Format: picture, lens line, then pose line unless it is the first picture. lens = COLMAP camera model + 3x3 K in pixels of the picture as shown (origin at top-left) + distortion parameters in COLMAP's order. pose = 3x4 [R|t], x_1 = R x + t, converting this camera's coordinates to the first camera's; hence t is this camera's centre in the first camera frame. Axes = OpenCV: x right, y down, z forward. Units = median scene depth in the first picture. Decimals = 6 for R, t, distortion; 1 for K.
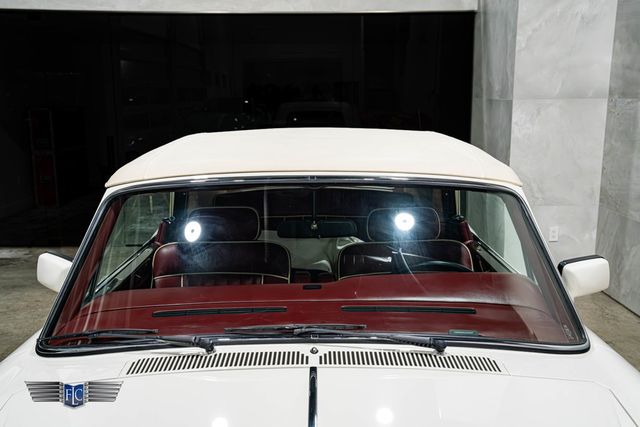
lens RADIAL K [[619.1, 0, 319.4], [0, 619.1, 218.1], [0, 0, 1]] dist [0.064241, 0.000000]
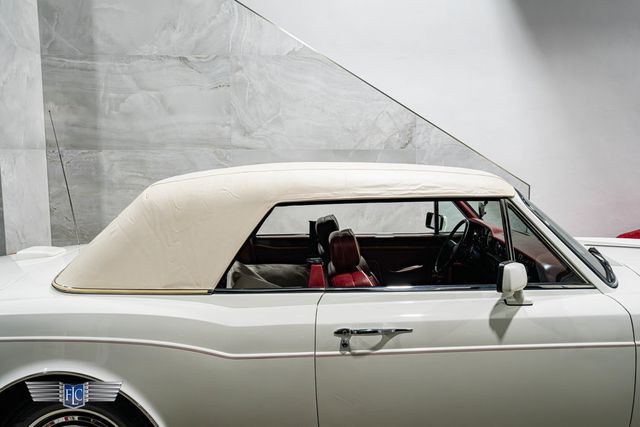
lens RADIAL K [[562.3, 0, 324.1], [0, 562.3, 217.5], [0, 0, 1]] dist [-0.045413, 0.078573]
pose [[-0.029970, -0.103137, 0.994216, -0.590956], [0.197985, 0.974343, 0.107043, -0.076377], [-0.979747, 0.200048, -0.008781, 0.524187]]
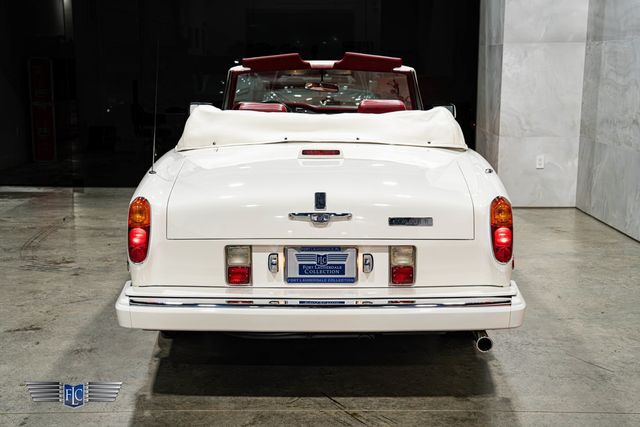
lens RADIAL K [[890.3, 0, 297.6], [0, 890.3, 215.1], [0, 0, 1]] dist [0.173958, 0.000000]
pose [[0.999745, 0.011255, -0.019603, -0.035324], [-0.011804, 0.999534, -0.028138, 0.179471], [0.019277, 0.028362, 0.999412, -0.672258]]
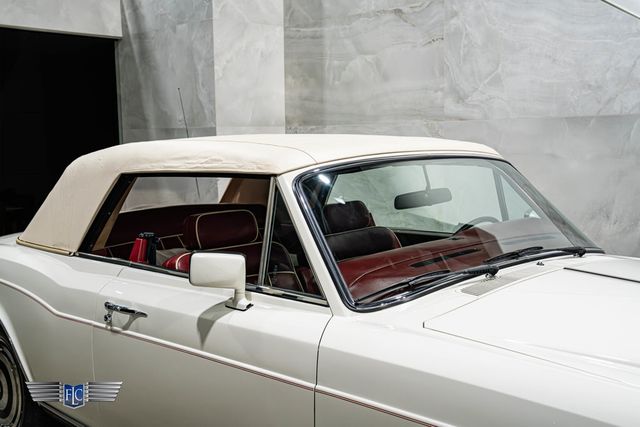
lens RADIAL K [[781.1, 0, 295.9], [0, 781.1, 218.4], [0, 0, 1]] dist [0.064633, 0.000000]
pose [[0.732458, -0.070857, 0.677115, -0.465666], [0.142585, 0.988478, -0.050799, 0.041359], [-0.665714, 0.133755, 0.734122, -0.001158]]
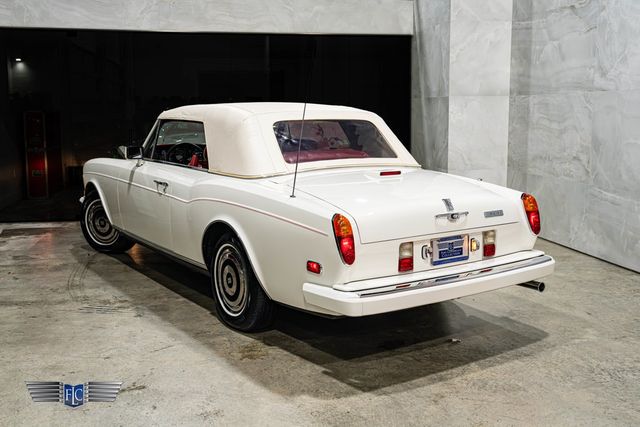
lens RADIAL K [[650.1, 0, 306.0], [0, 650.1, 202.0], [0, 0, 1]] dist [-0.004736, 0.000000]
pose [[0.987477, -0.022247, 0.156185, -0.257281], [0.031603, 0.997835, -0.057674, 0.130777], [-0.154564, 0.061887, 0.986043, -0.417309]]
